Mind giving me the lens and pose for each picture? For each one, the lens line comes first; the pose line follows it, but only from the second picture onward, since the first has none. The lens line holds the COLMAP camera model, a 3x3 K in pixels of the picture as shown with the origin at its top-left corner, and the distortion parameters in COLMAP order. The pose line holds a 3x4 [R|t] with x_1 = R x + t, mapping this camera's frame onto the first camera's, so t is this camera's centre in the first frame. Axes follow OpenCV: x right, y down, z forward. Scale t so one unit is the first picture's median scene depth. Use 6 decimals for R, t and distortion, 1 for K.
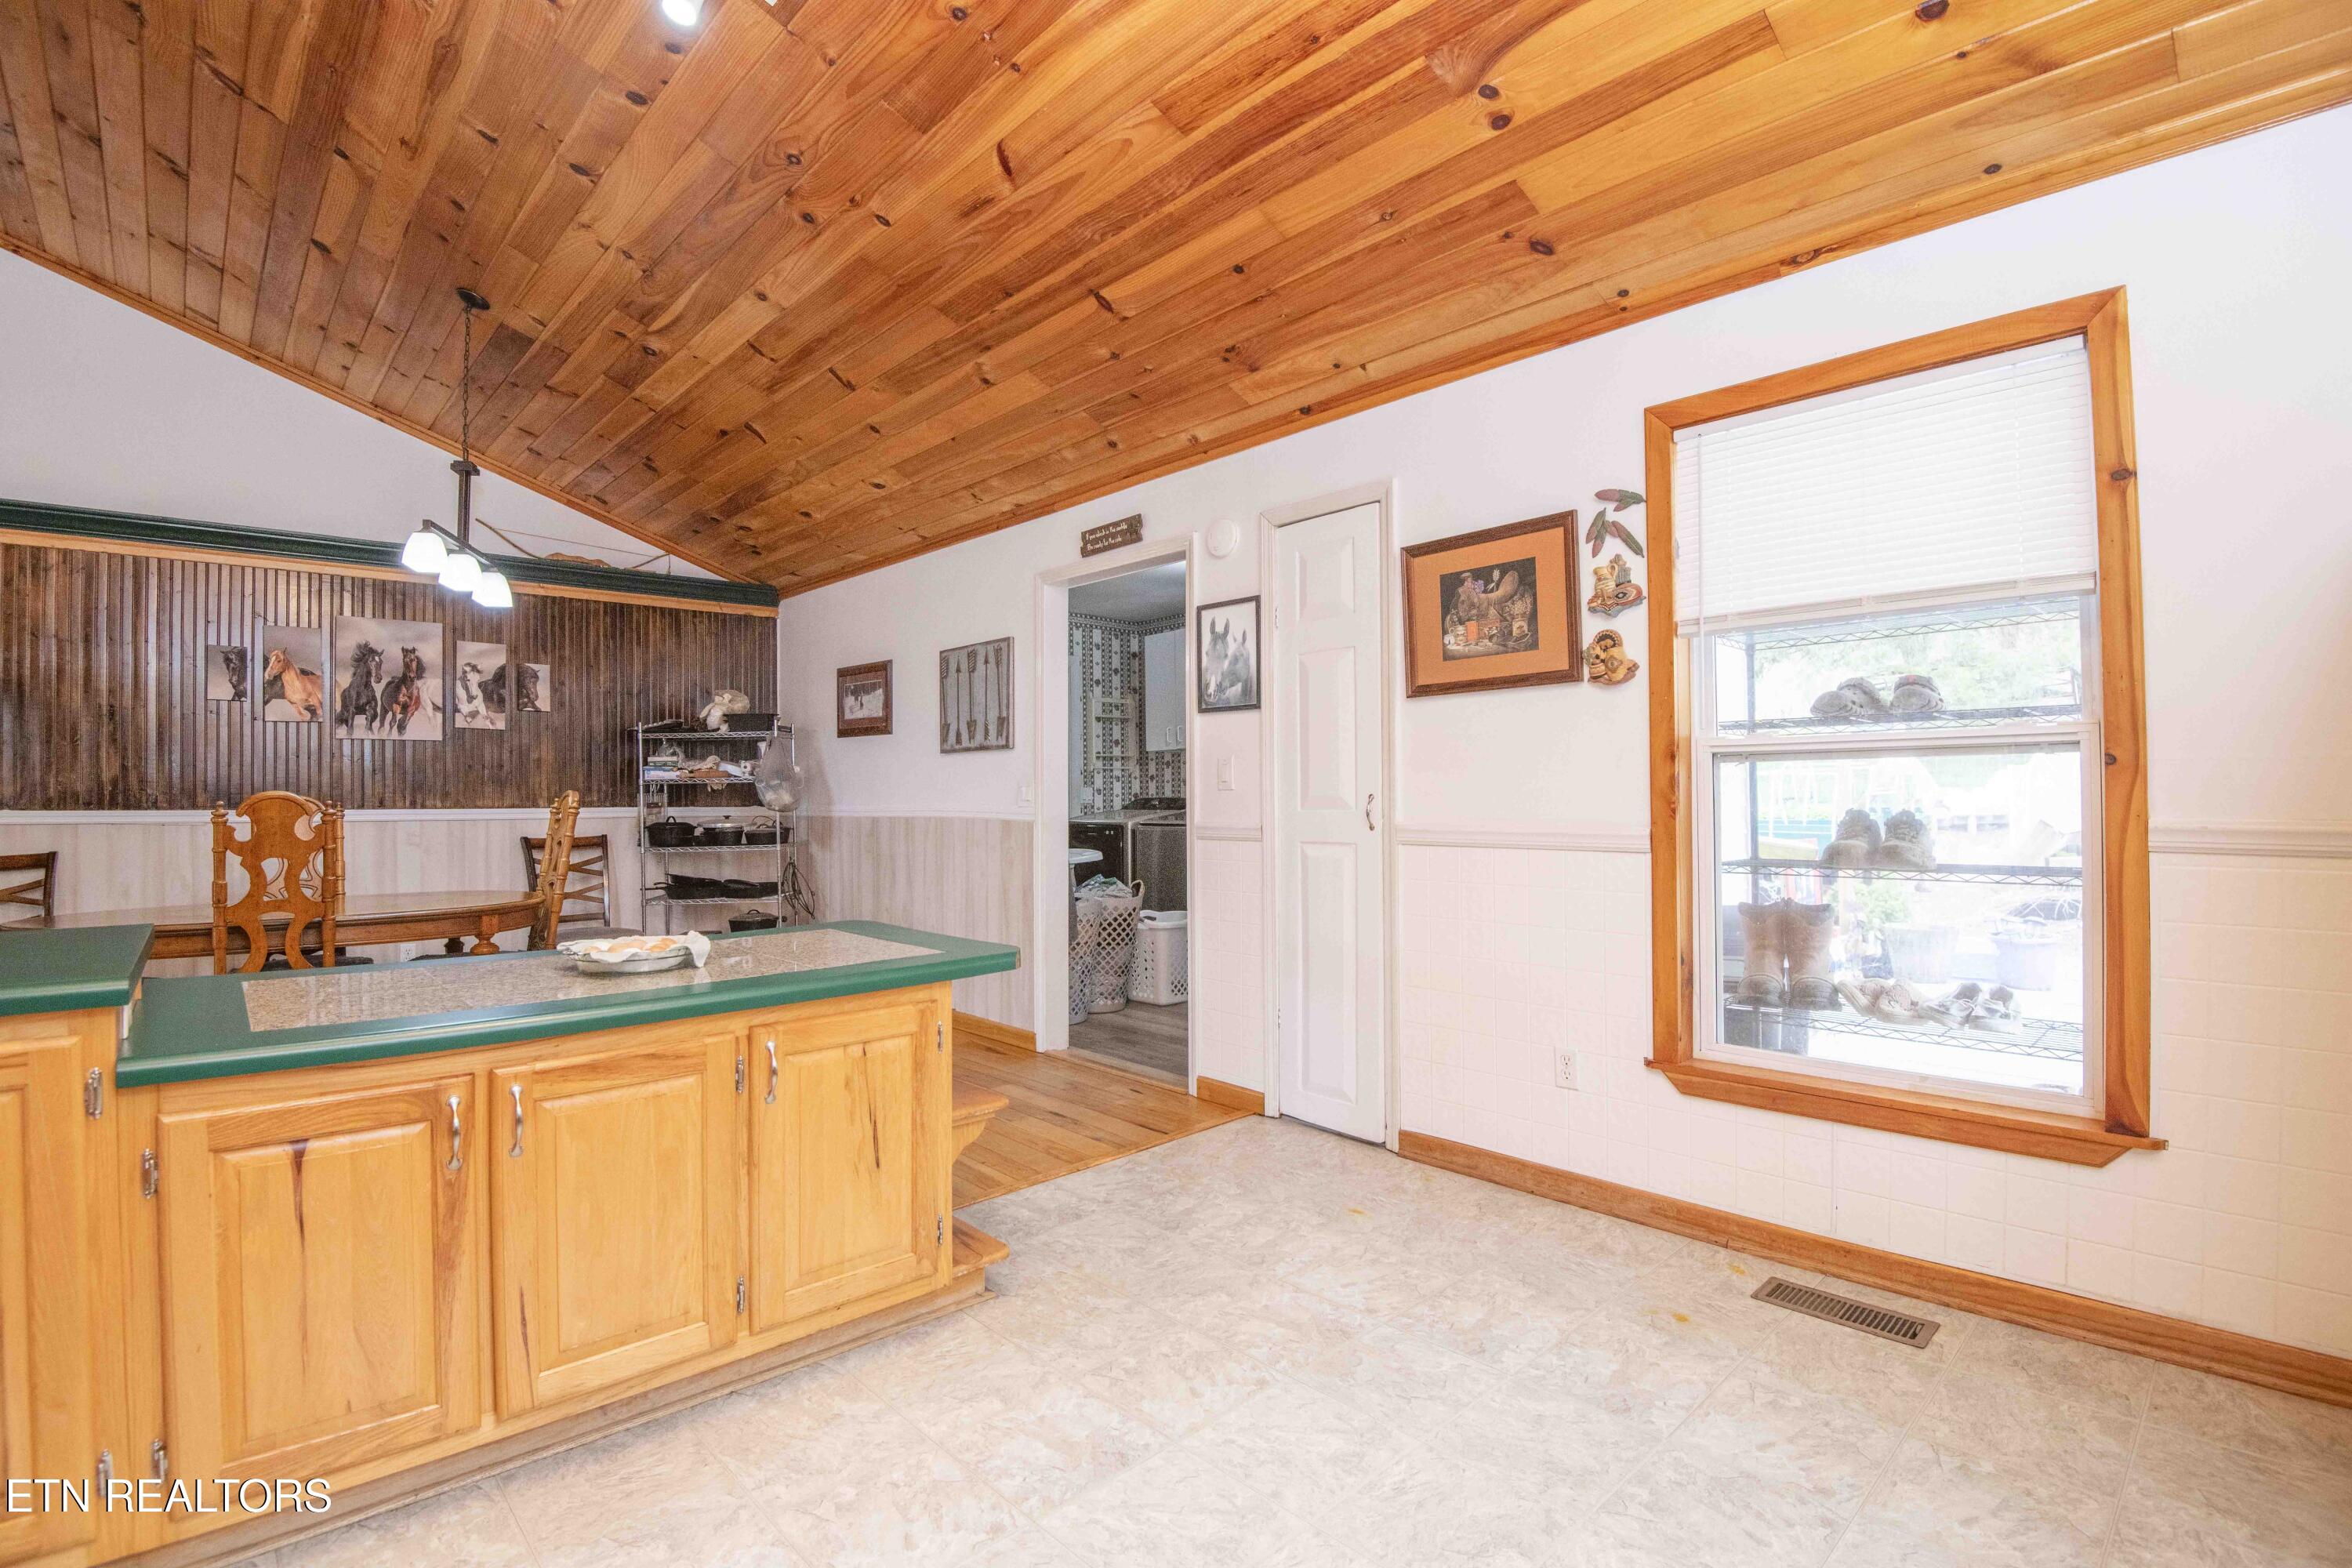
lens RADIAL K [[1084.6, 0, 1182.7], [0, 1084.6, 778.7], [0, 0, 1]] dist [-0.012010, -0.018236]
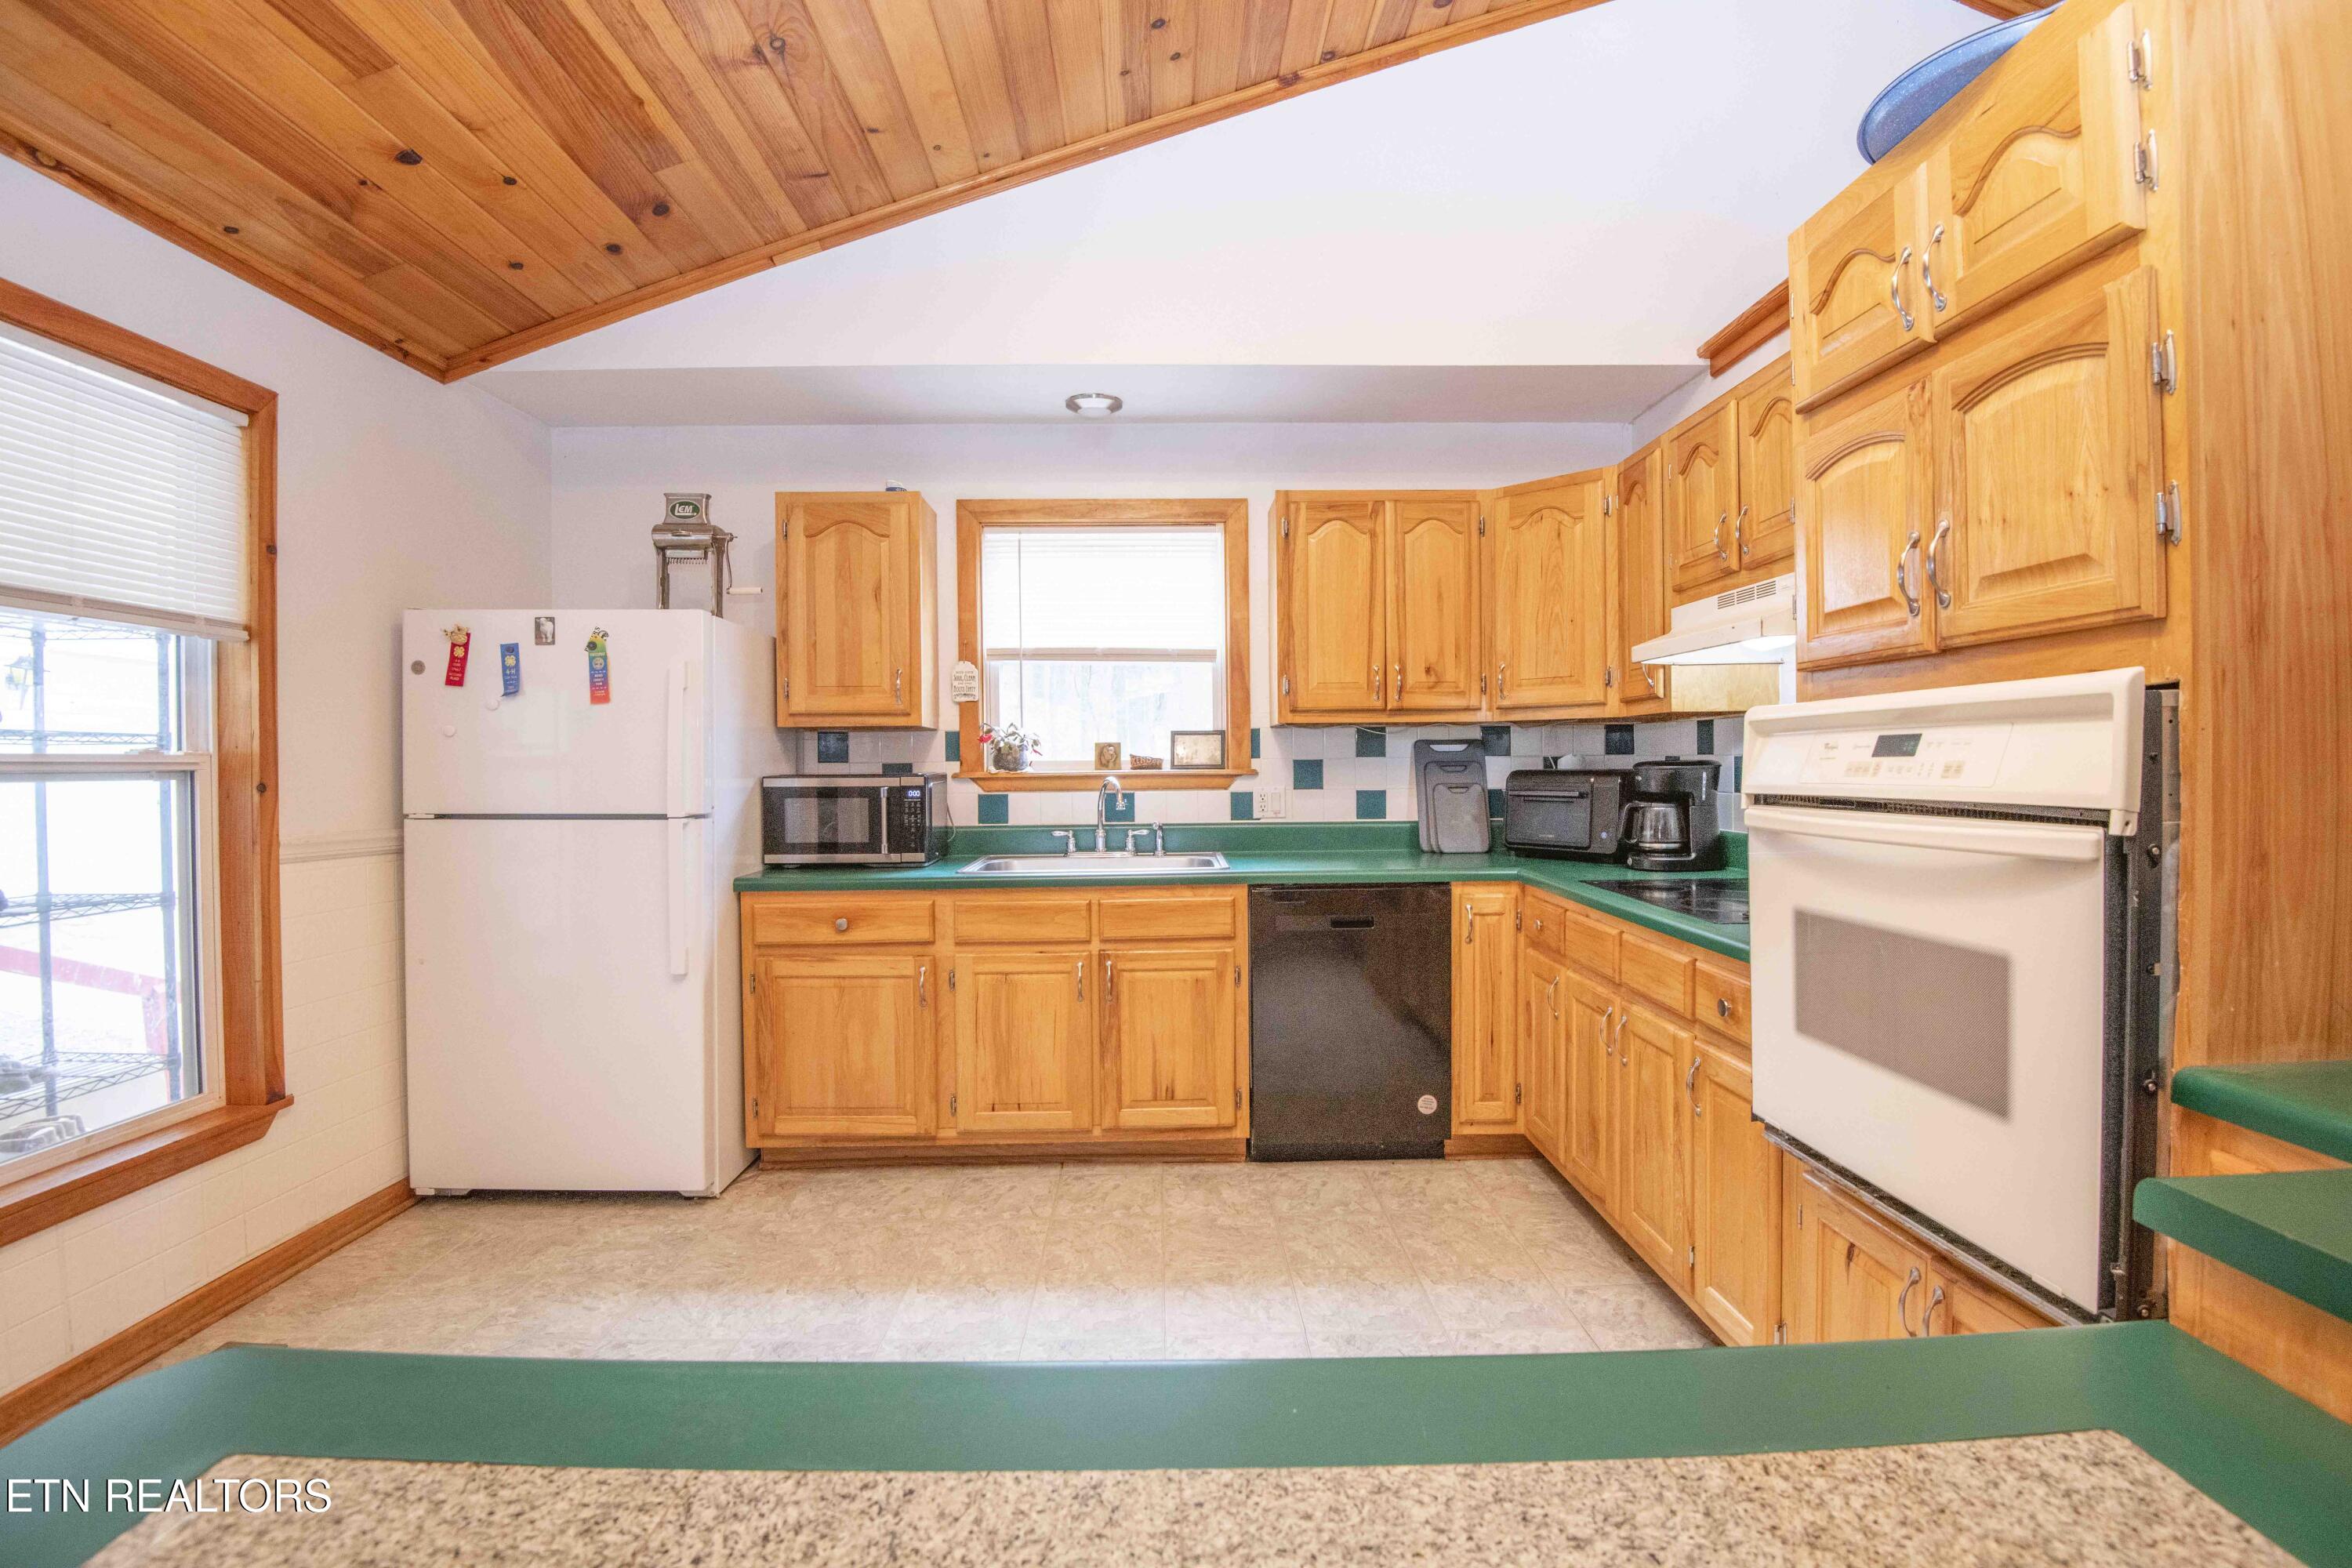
lens RADIAL K [[1084.1, 0, 1183.8], [0, 1084.1, 777.0], [0, 0, 1]] dist [0.000476, -0.033738]
pose [[-0.746263, 0.008694, 0.665595, -0.269085], [0.004517, 0.999958, -0.007997, -0.006289], [-0.665636, -0.002961, -0.746271, 0.480729]]
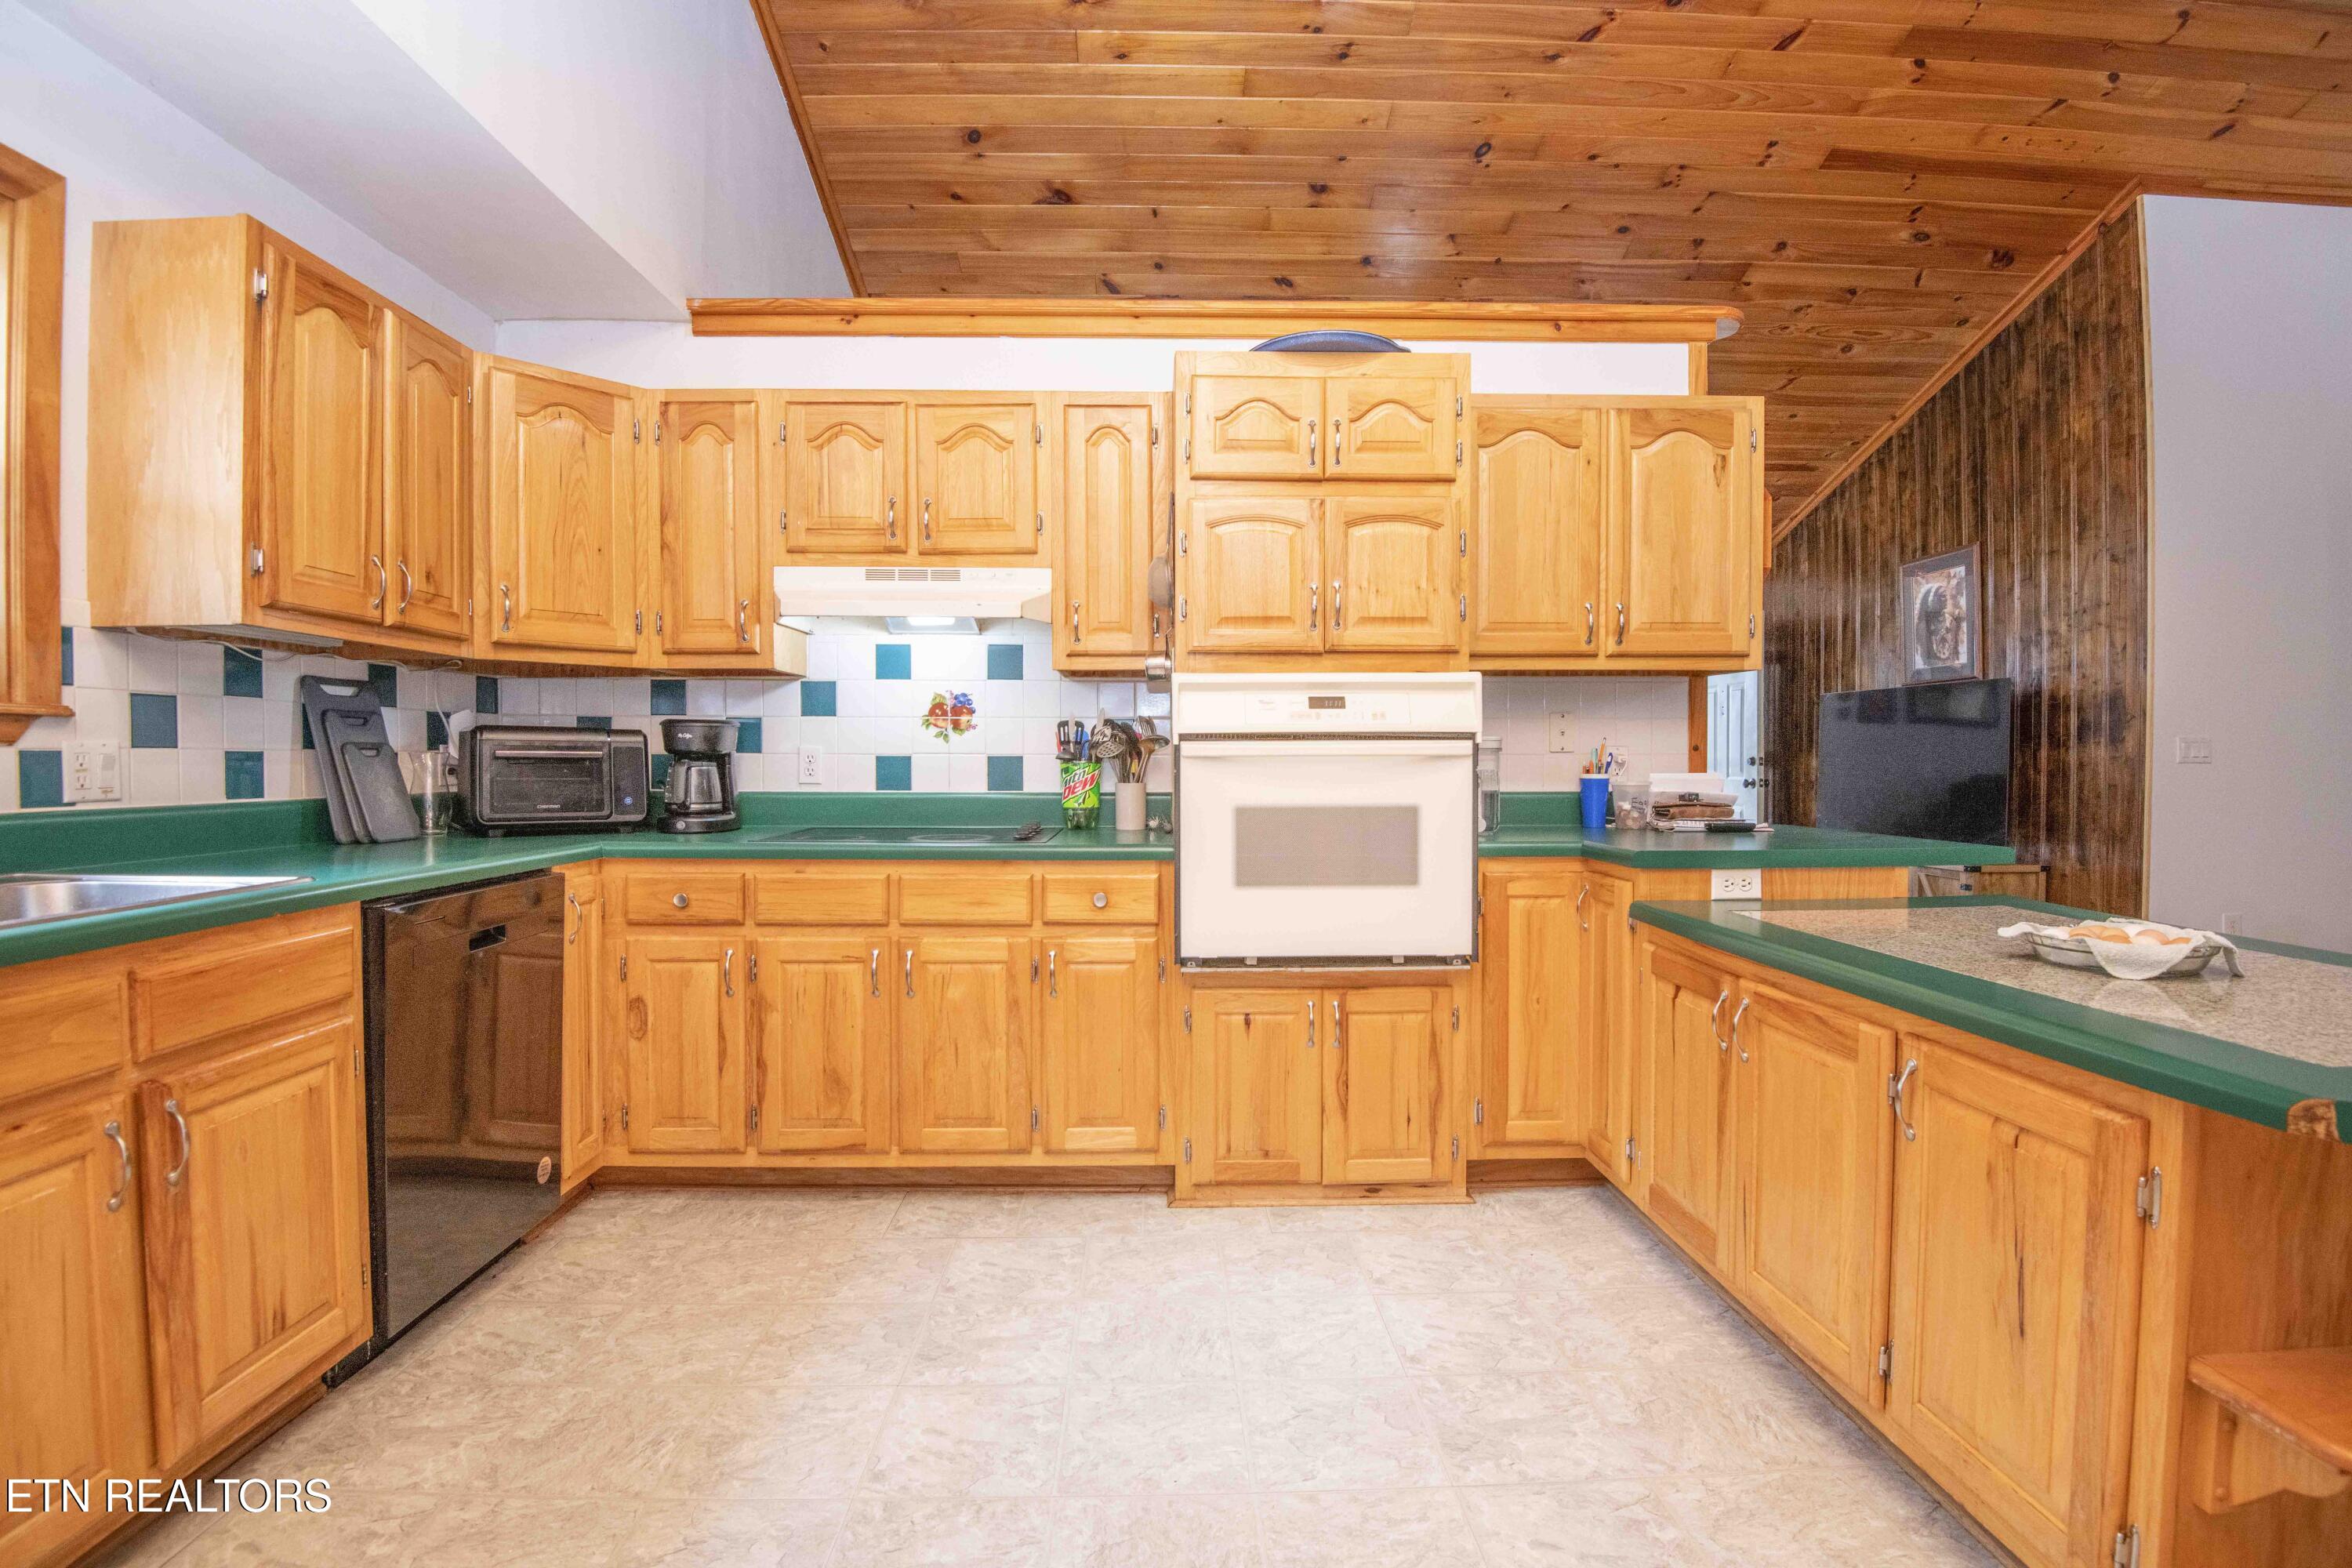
lens RADIAL K [[1084.6, 0, 1182.7], [0, 1084.6, 778.7], [0, 0, 1]] dist [-0.012010, -0.018236]
pose [[-0.660810, 0.024183, -0.750163, 0.198265], [0.021351, 0.999682, 0.013419, 0.011097], [0.750249, -0.007150, -0.661116, 0.428806]]
